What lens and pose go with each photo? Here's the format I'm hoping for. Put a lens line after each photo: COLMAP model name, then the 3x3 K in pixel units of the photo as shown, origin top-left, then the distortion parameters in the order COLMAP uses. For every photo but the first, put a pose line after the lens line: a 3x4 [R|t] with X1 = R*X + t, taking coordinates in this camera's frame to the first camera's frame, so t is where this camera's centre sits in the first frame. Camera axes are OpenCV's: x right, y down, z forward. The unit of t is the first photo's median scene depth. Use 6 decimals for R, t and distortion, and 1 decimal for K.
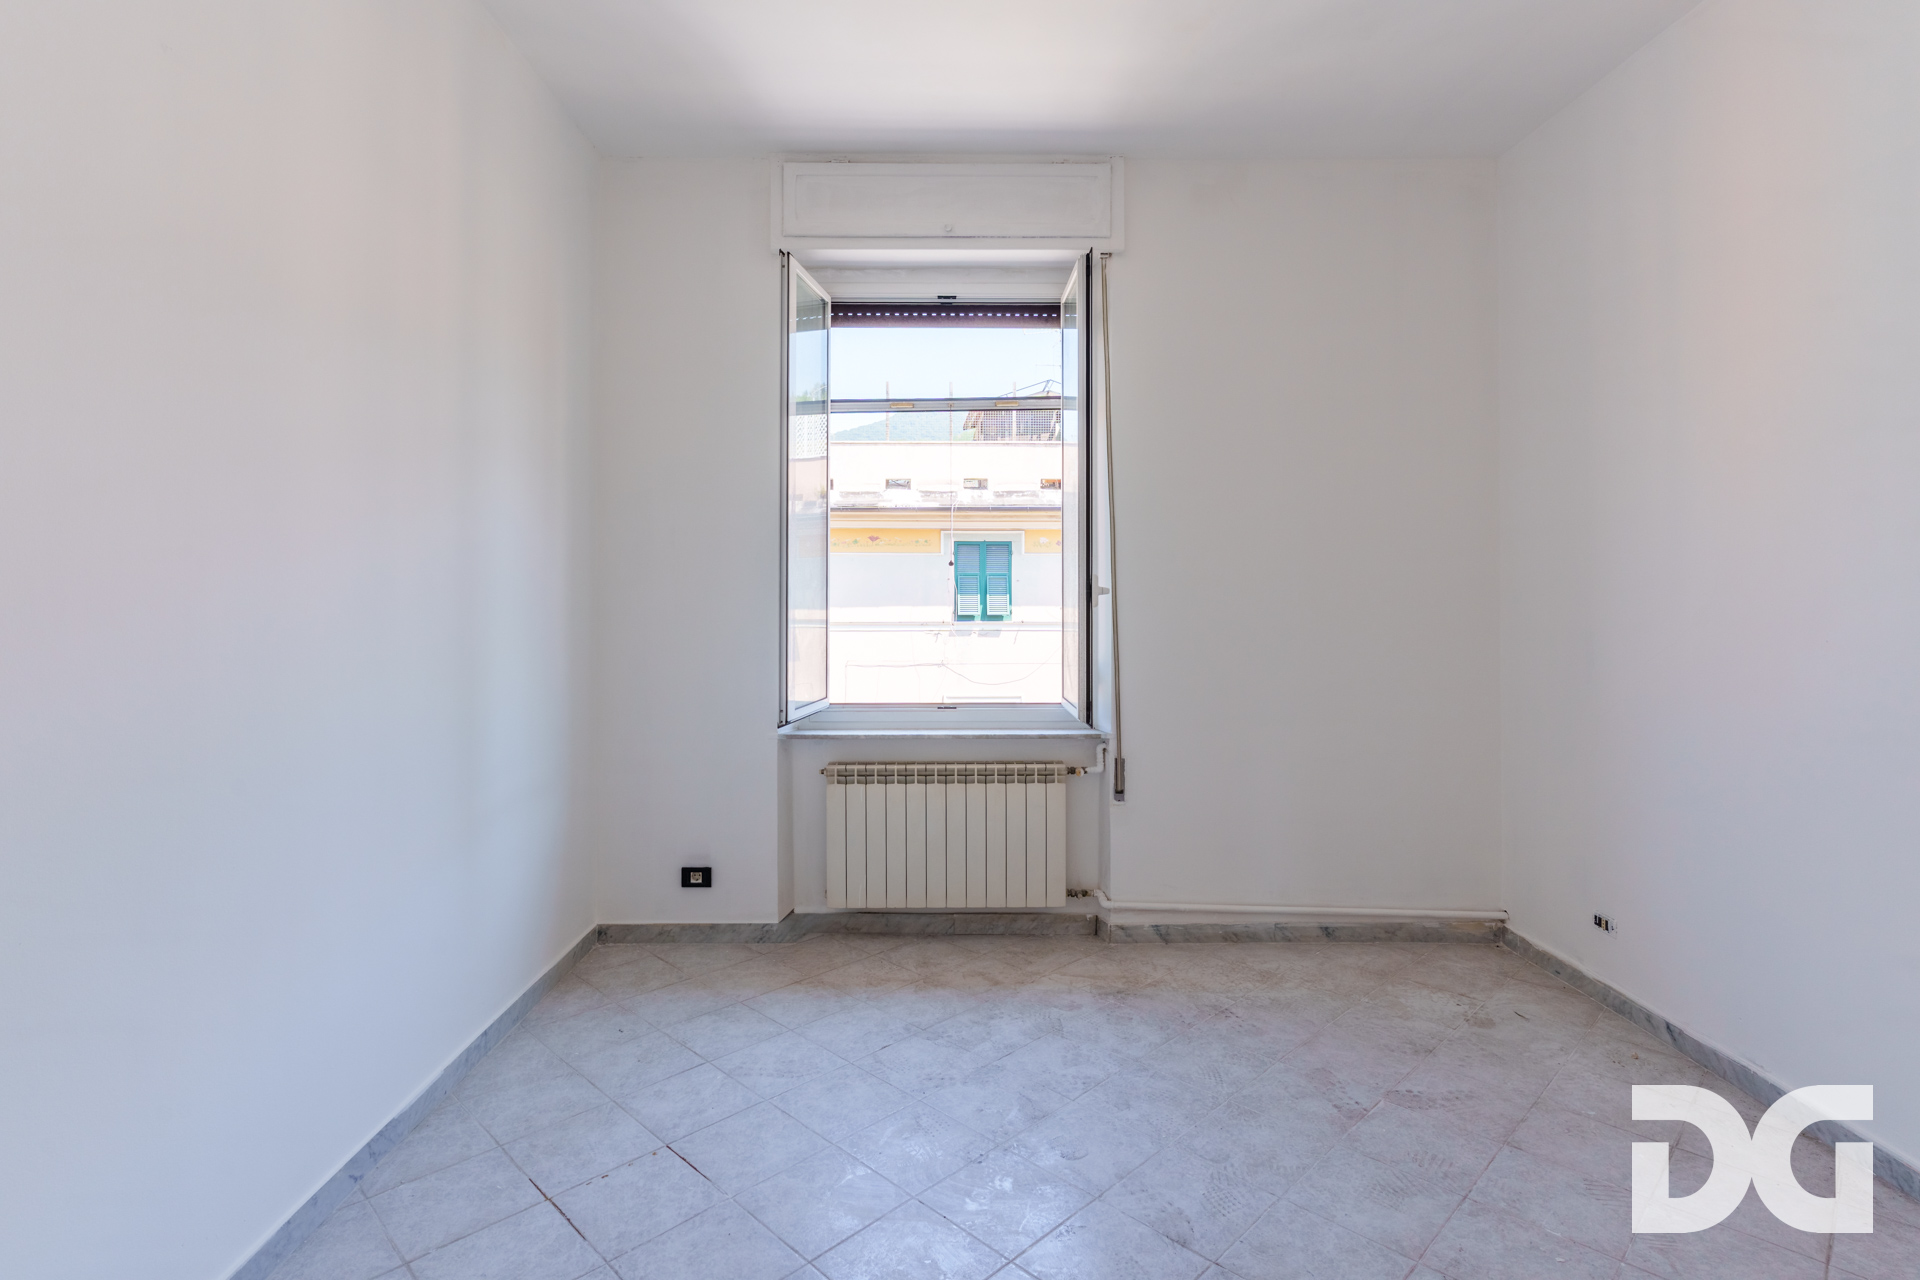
lens RADIAL K [[973.8, 0, 980.3], [0, 973.8, 579.6], [0, 0, 1]] dist [-0.001275, 0.001718]
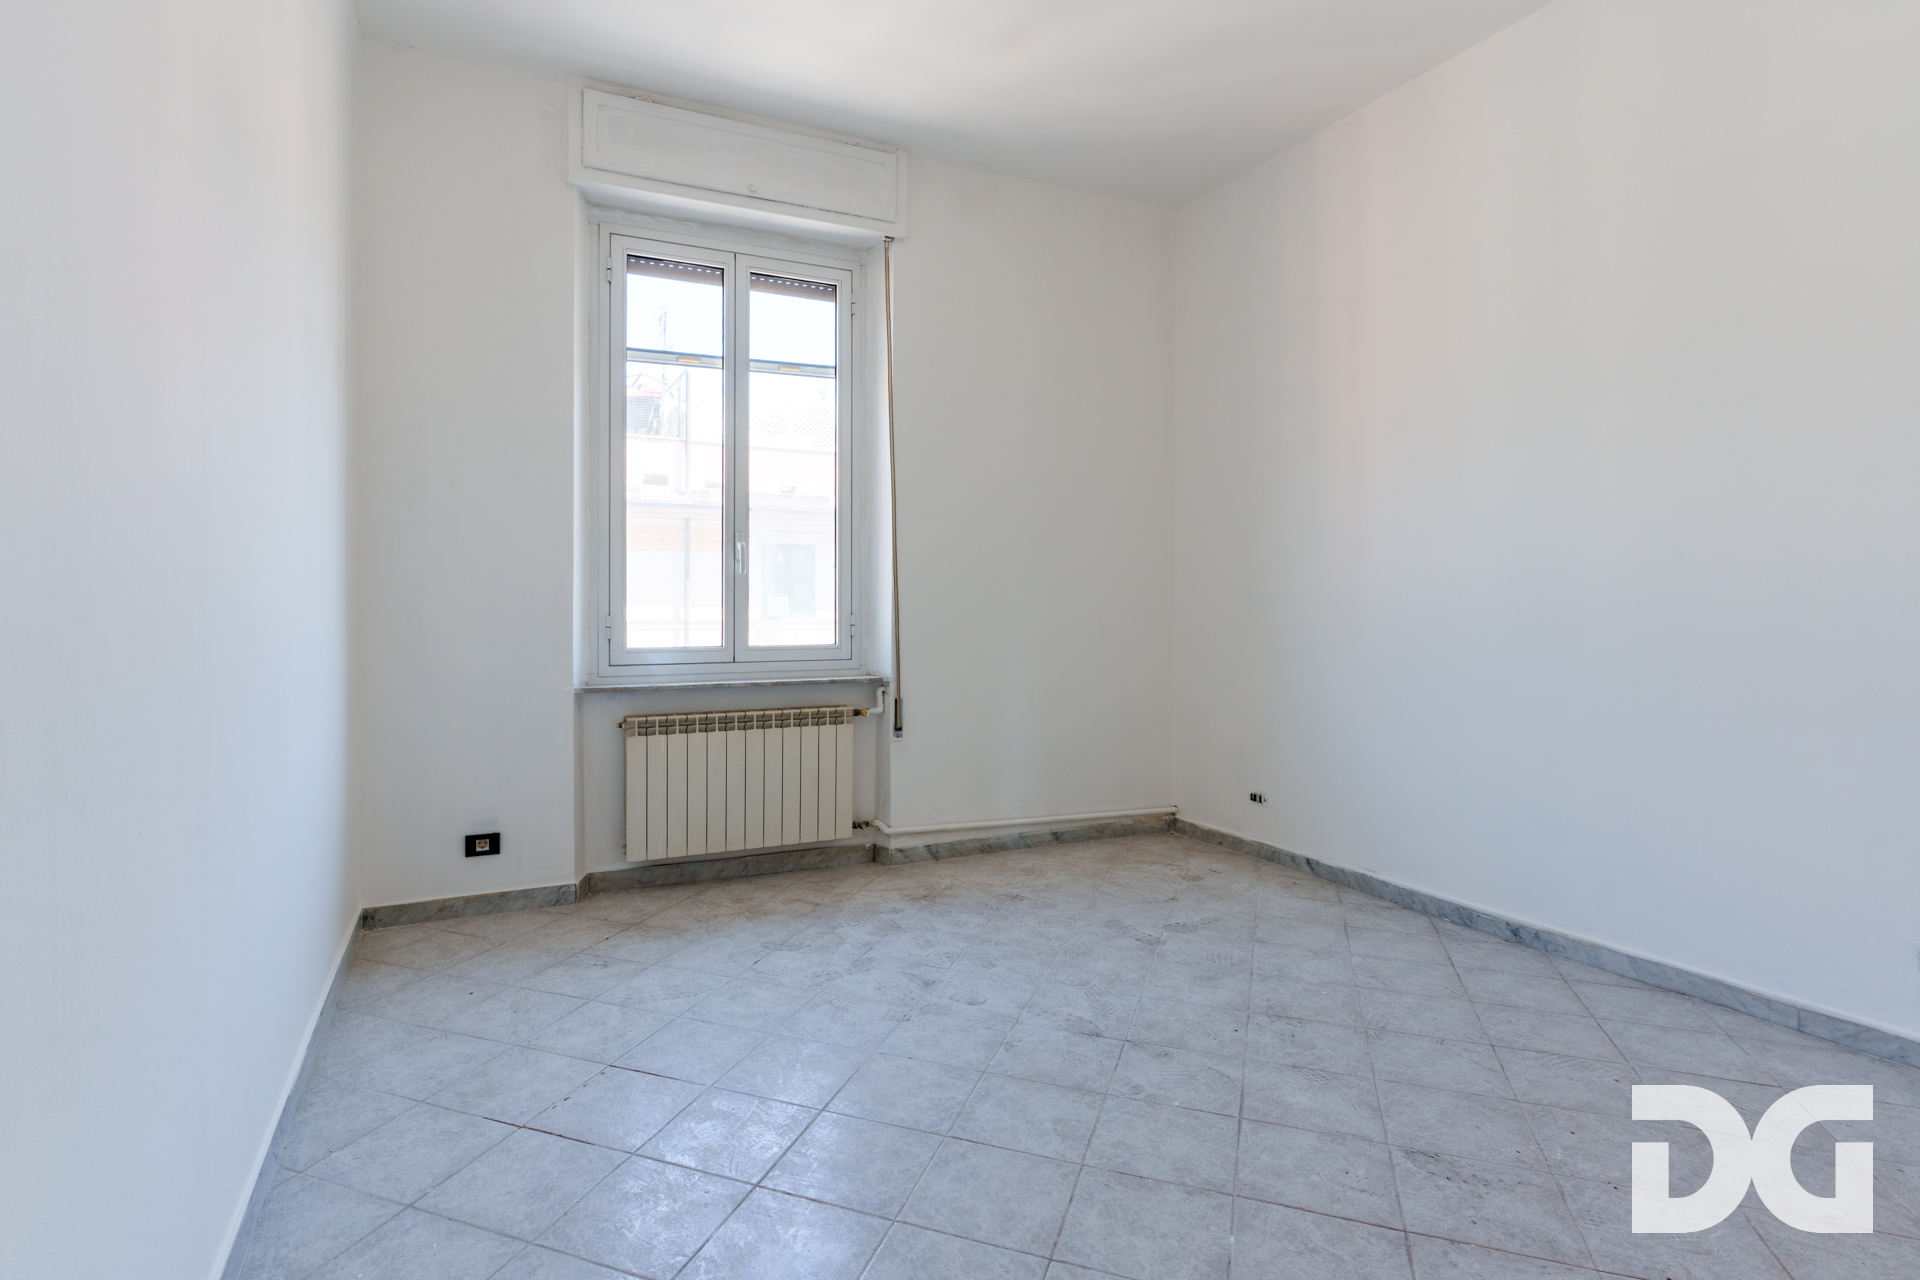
lens RADIAL K [[964.0, 0, 951.5], [0, 964.0, 613.9], [0, 0, 1]] dist [-0.000047, 0.001014]
pose [[0.907728, -0.008788, 0.419468, -0.270524], [-0.000765, 0.999744, 0.022600, 0.064228], [-0.419559, -0.020835, 0.907489, -0.019554]]
